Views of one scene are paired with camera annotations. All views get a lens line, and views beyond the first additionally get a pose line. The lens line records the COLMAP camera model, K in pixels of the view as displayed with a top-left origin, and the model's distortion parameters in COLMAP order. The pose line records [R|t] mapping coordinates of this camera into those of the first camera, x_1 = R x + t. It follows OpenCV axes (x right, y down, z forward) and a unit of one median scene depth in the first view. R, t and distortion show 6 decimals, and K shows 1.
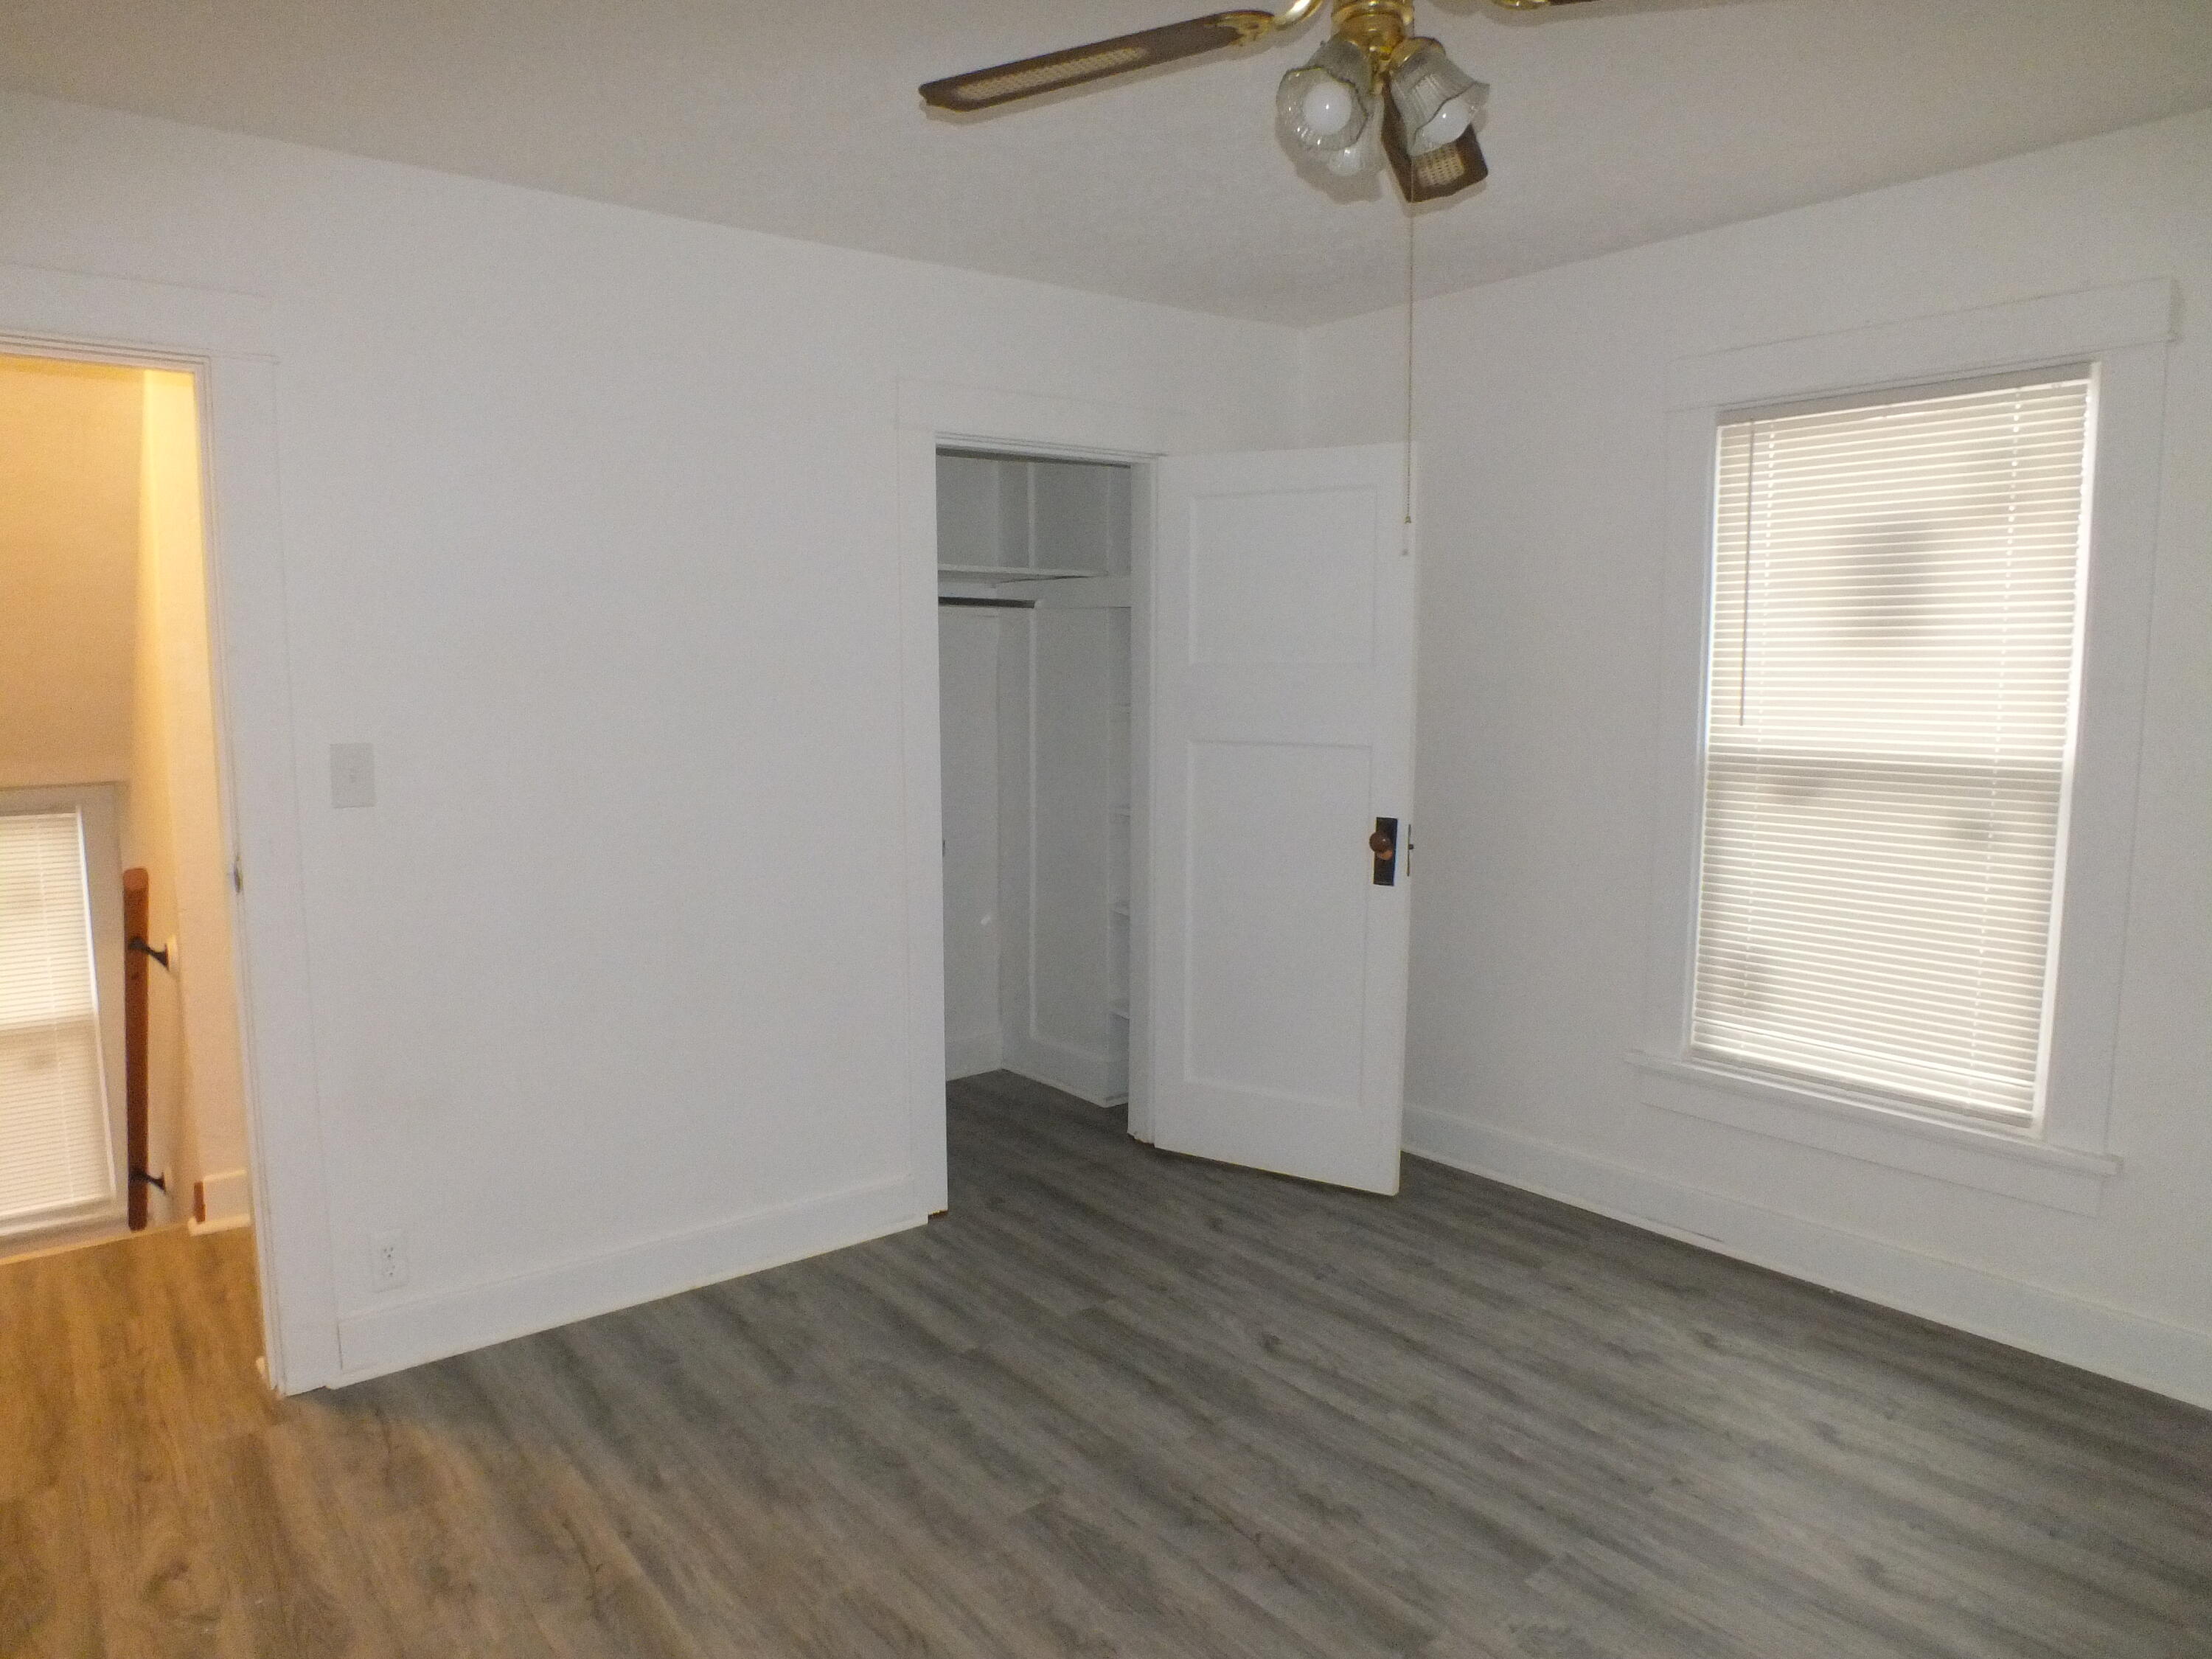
lens RADIAL K [[1433.4, 0, 1091.6], [0, 1433.4, 830.0], [0, 0, 1]] dist [-0.083438, 0.031667]
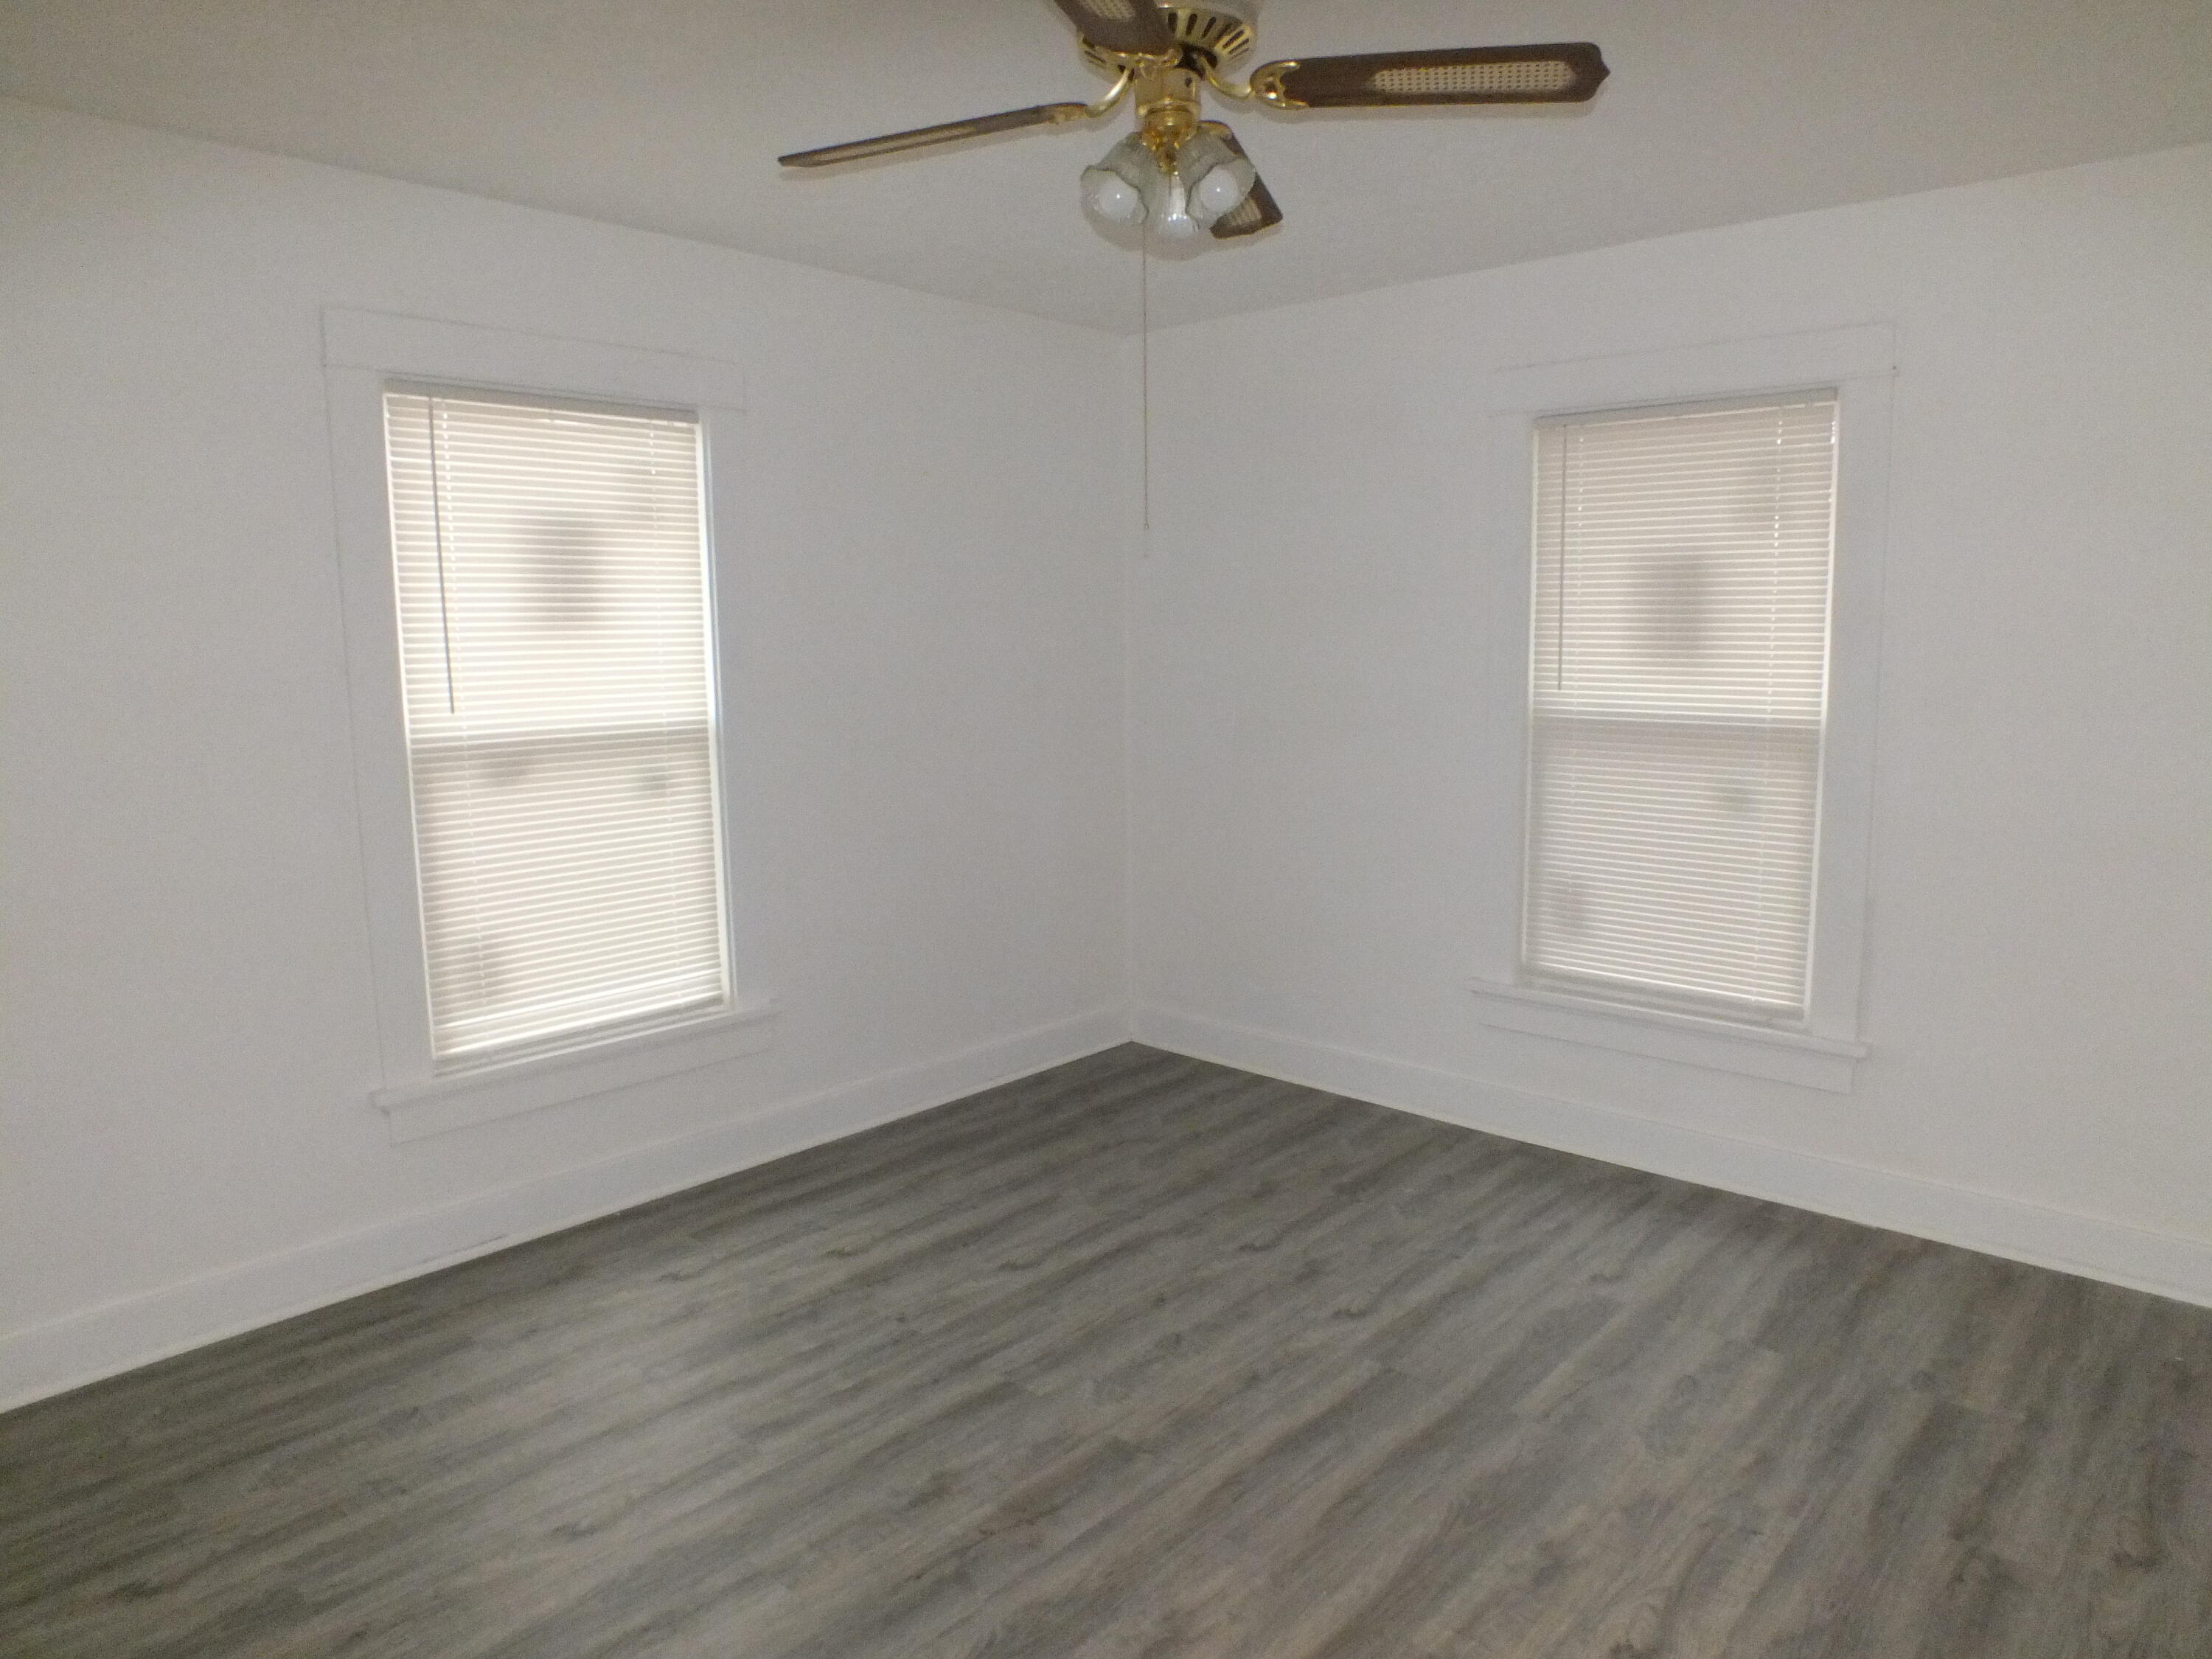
lens RADIAL K [[1433.4, 0, 1118.0], [0, 1433.4, 841.0], [0, 0, 1]] dist [-0.083438, 0.031667]
pose [[-0.183681, -0.130763, 0.974250, -0.643911], [0.127146, 0.979626, 0.155457, -0.089688], [-0.974728, 0.152426, -0.163313, 0.809895]]
